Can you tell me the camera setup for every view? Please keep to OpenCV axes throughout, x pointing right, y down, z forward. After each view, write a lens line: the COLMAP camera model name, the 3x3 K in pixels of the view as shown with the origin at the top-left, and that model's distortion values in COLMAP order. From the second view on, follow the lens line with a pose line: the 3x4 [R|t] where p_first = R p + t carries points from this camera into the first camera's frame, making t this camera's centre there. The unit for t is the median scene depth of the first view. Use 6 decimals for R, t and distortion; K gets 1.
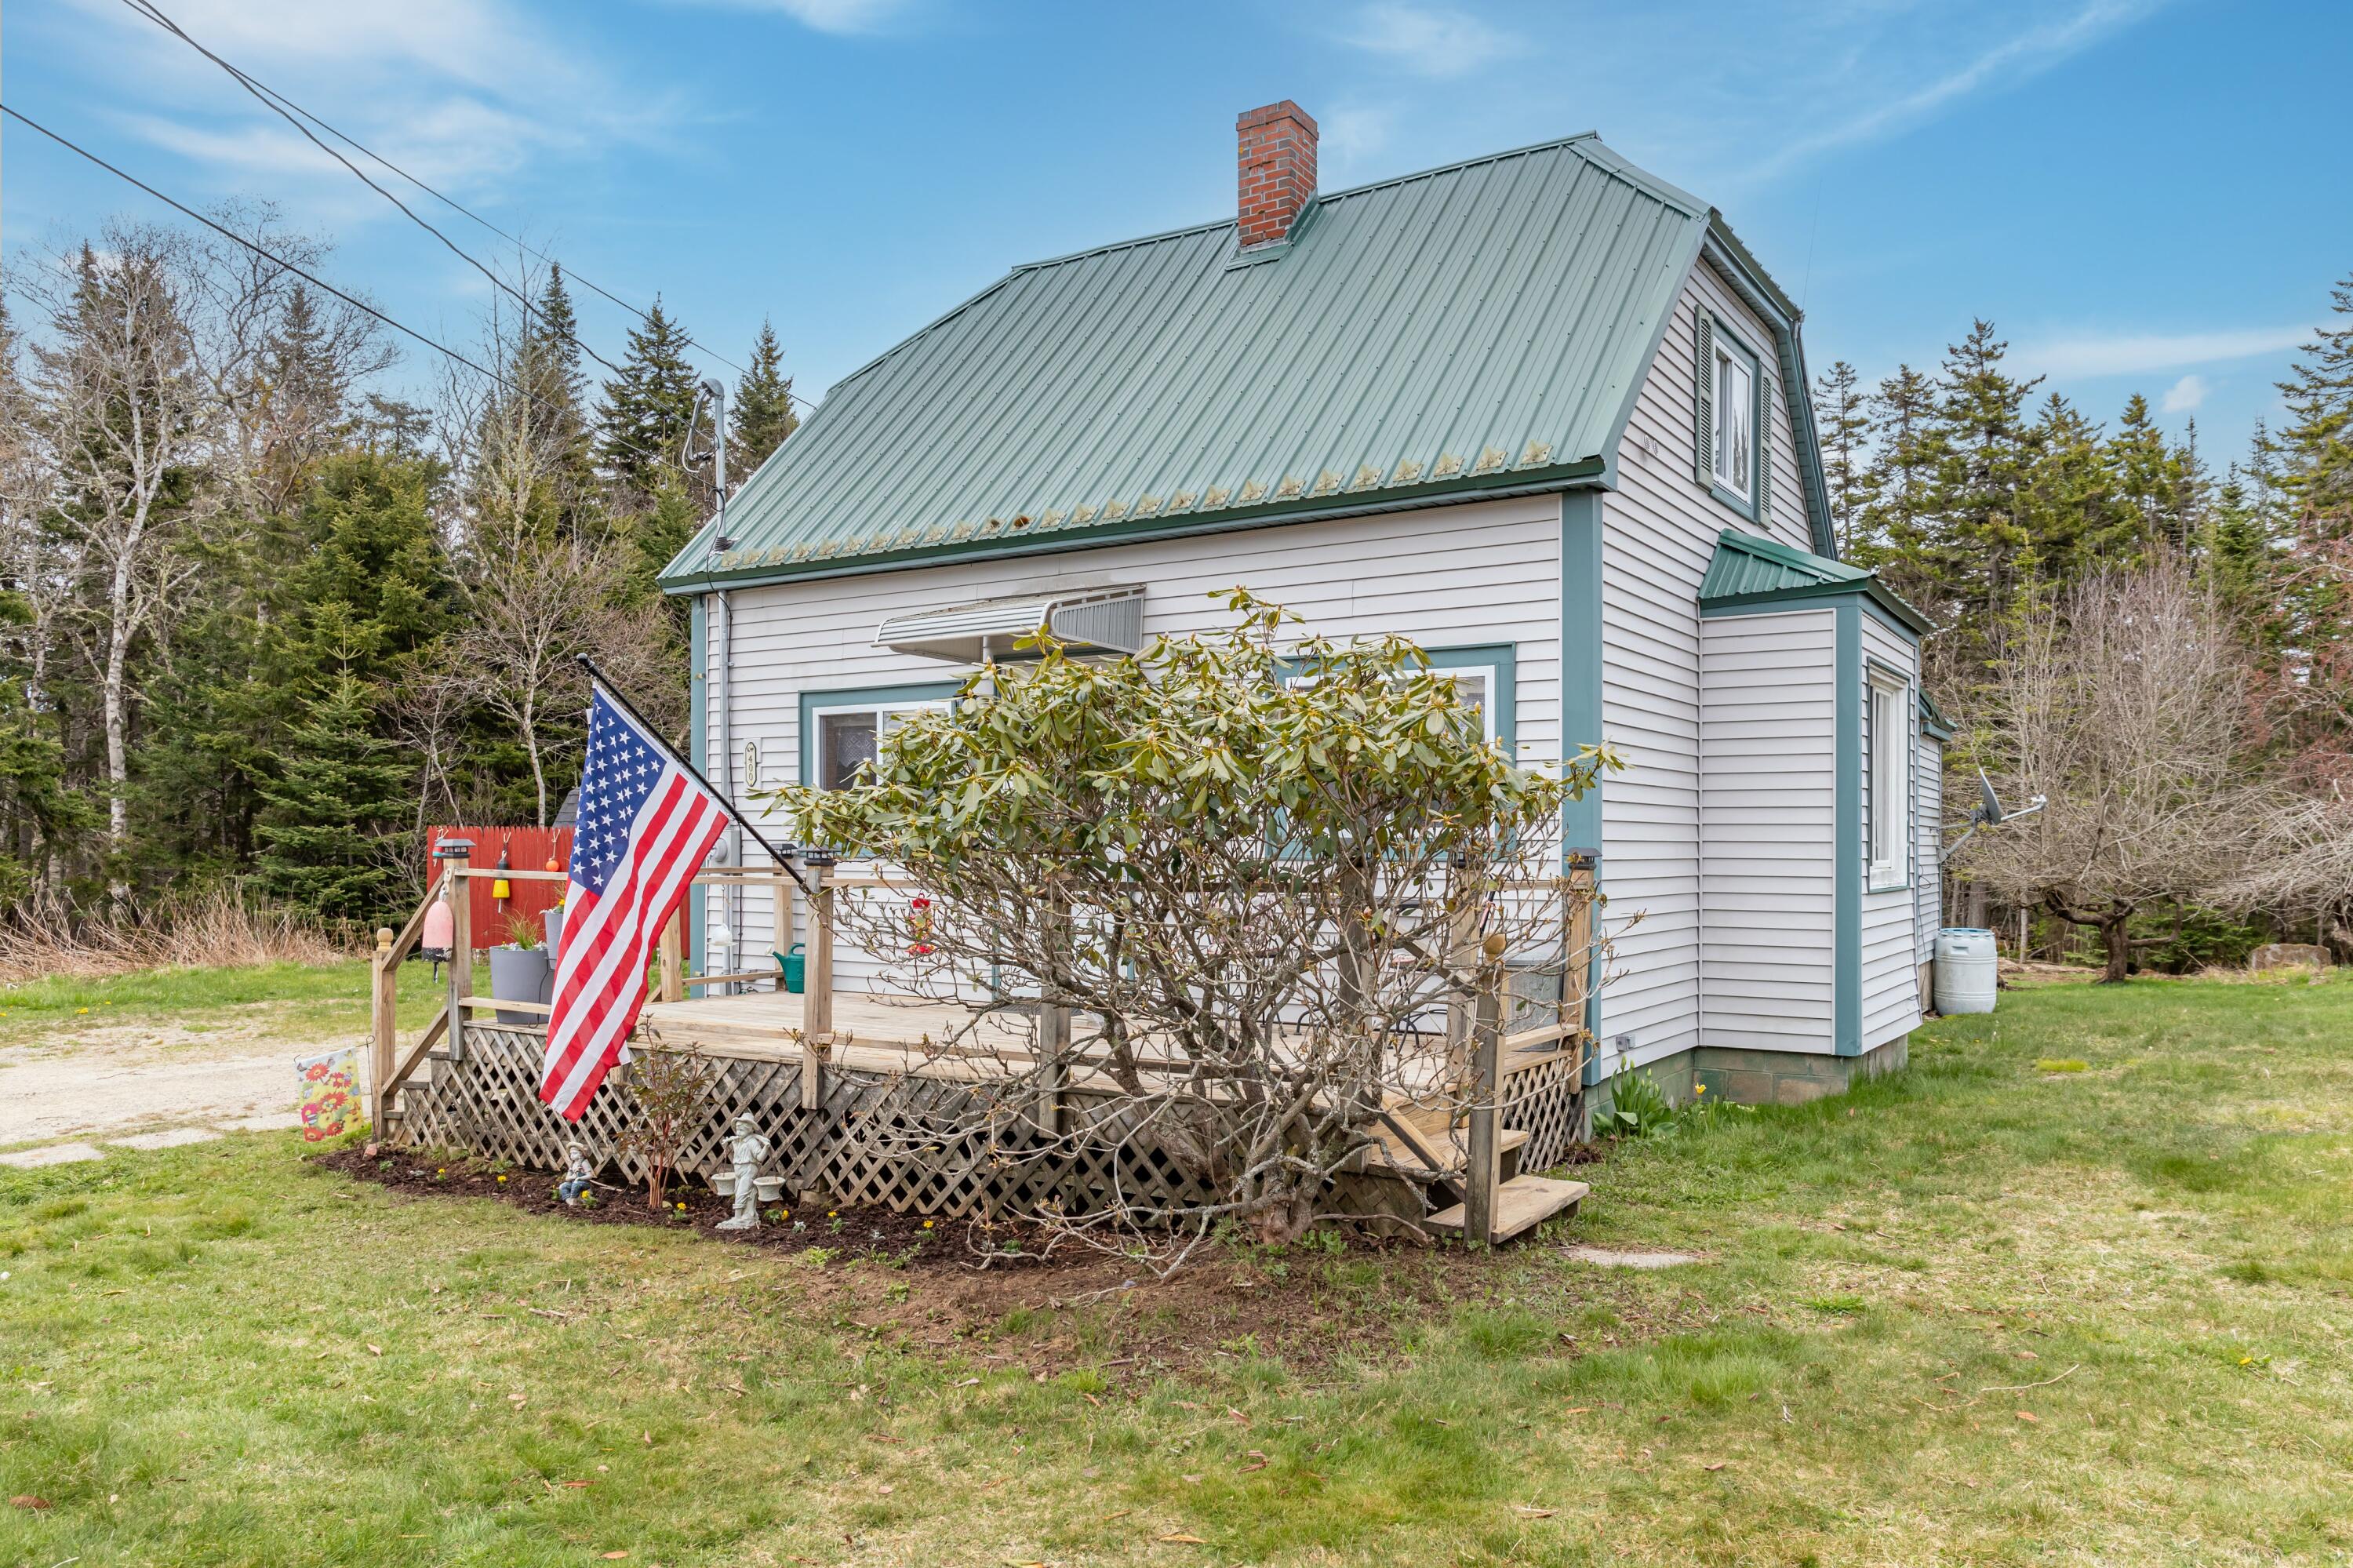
lens RADIAL K [[1628.9, 0, 1178.9], [0, 1628.9, 831.1], [0, 0, 1]] dist [-0.024699, -0.003801]
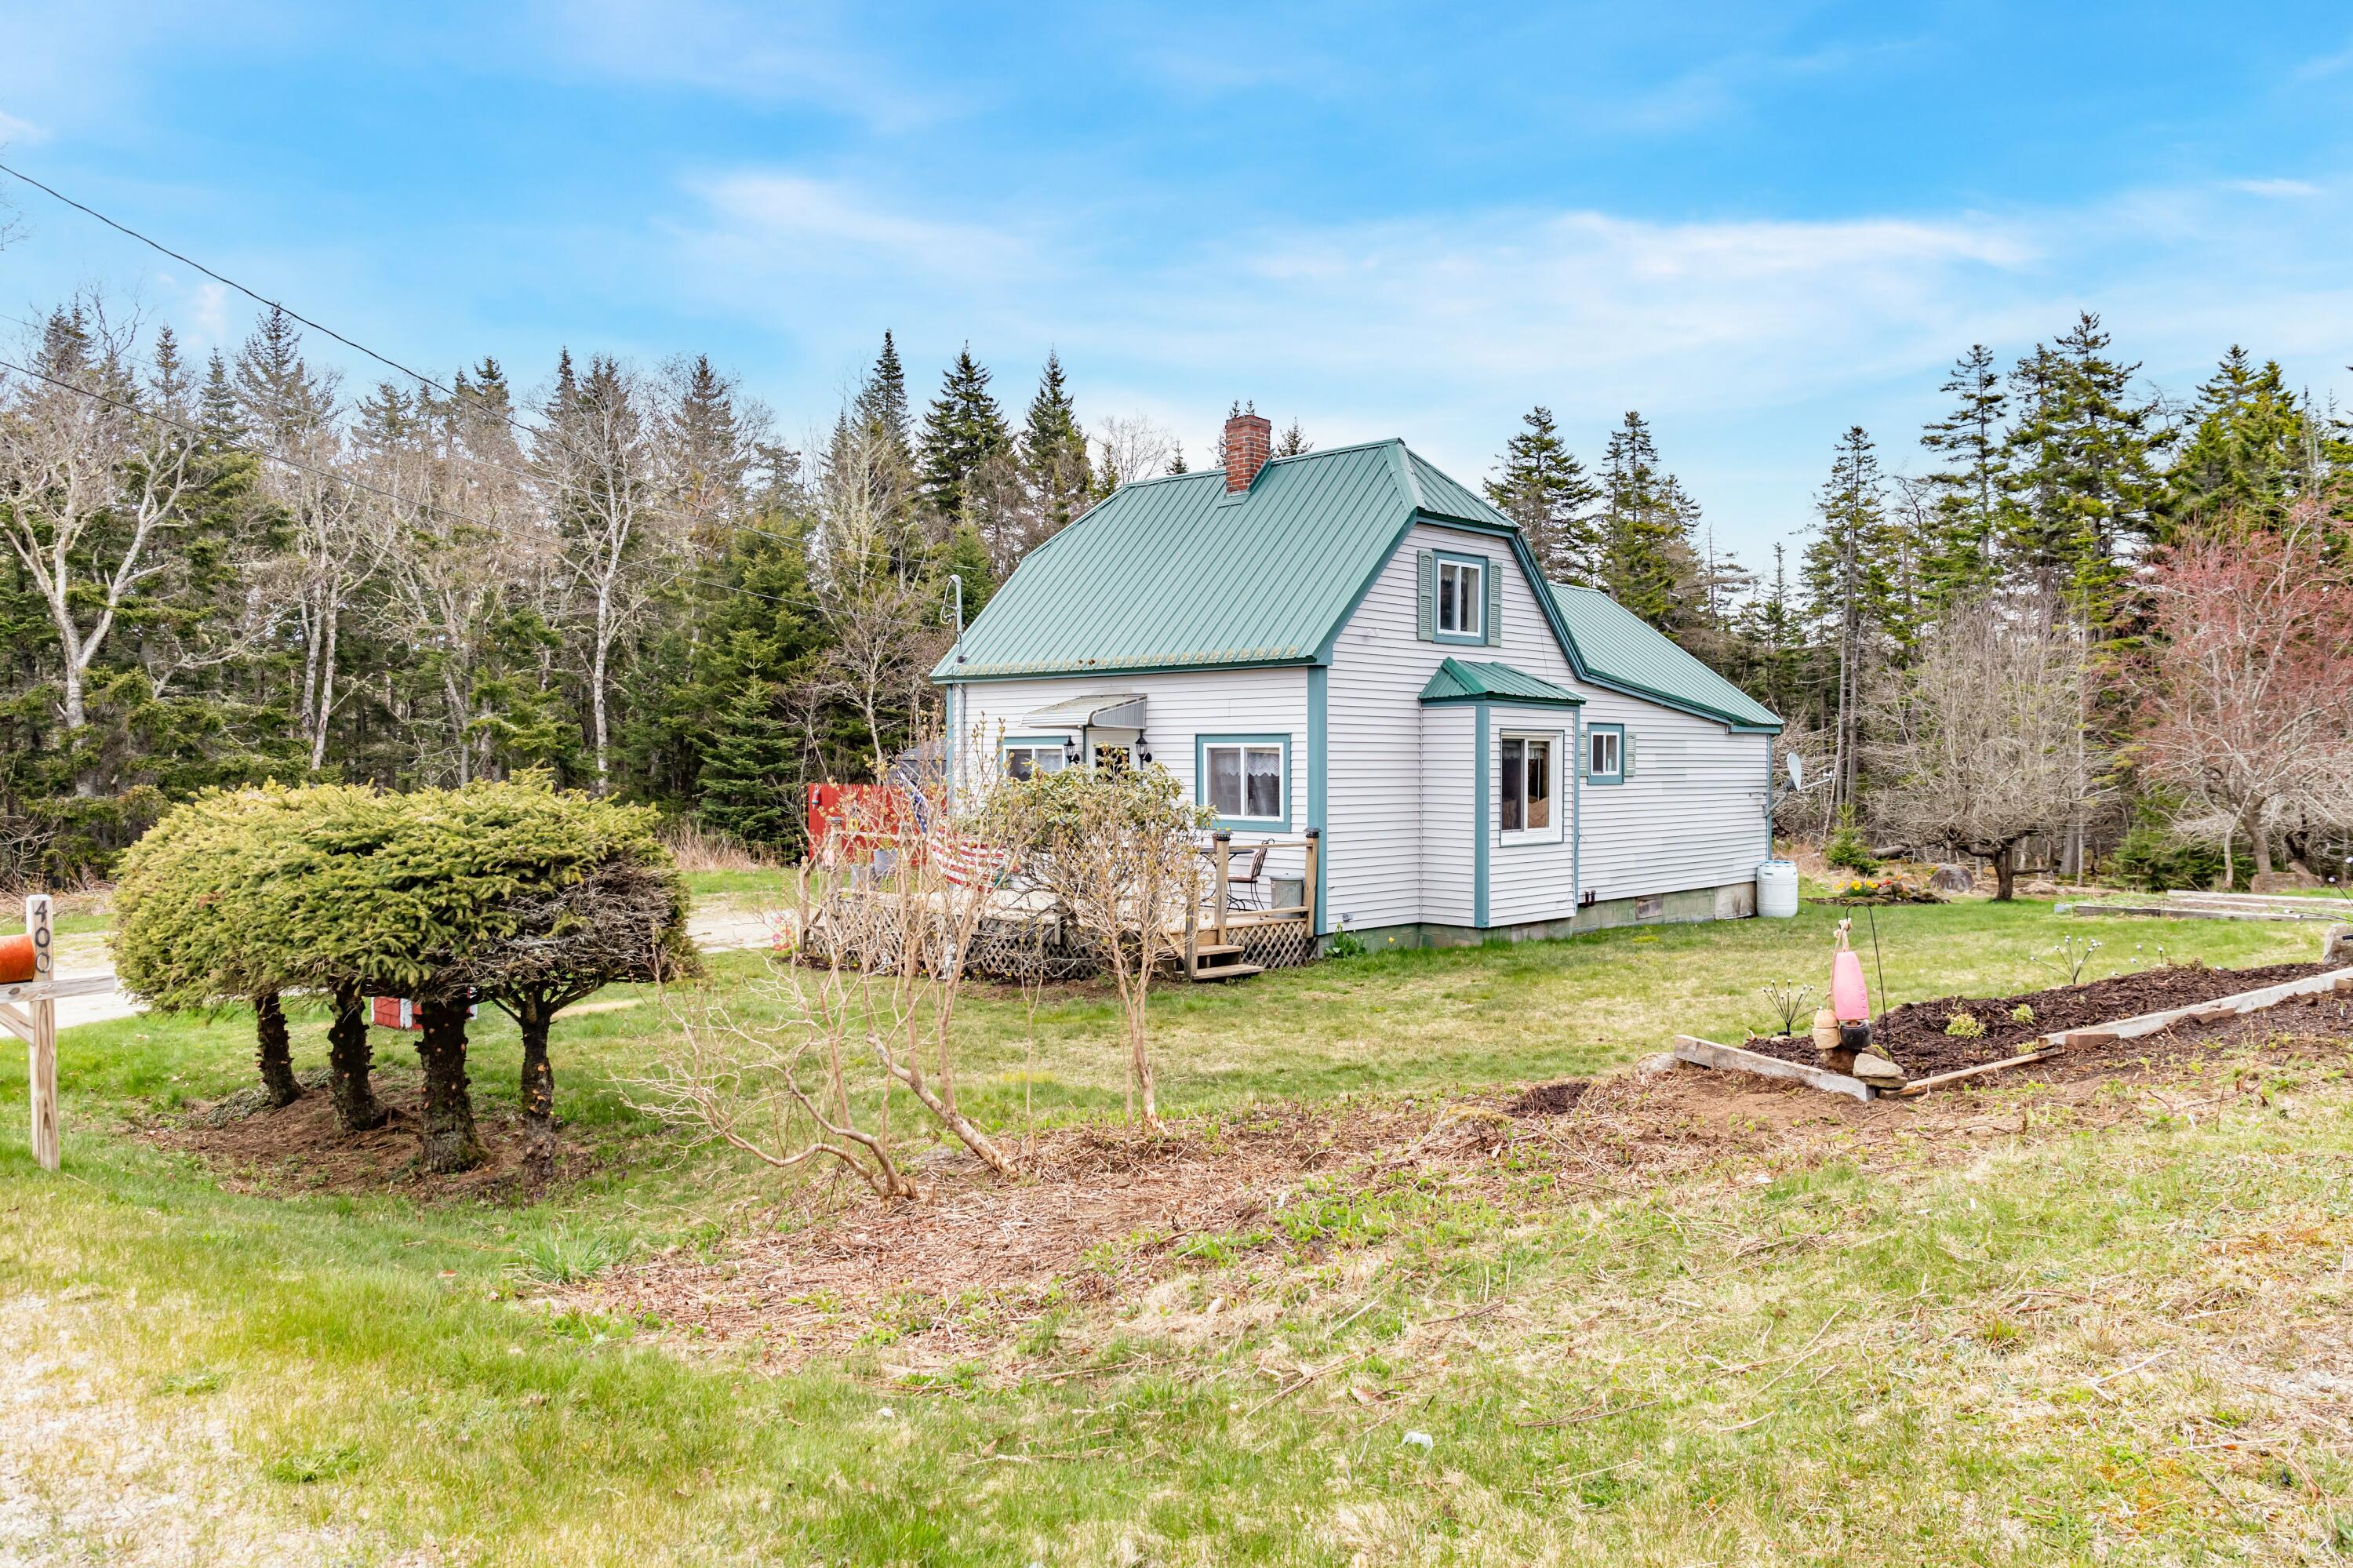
lens RADIAL K [[1658.7, 0, 1169.2], [0, 1658.7, 742.8], [0, 0, 1]] dist [0.001330, -0.000821]
pose [[0.978794, -0.003751, -0.204811, 0.179172], [0.004389, 0.999987, 0.002662, -0.038869], [0.204799, -0.003504, 0.978798, -0.433142]]
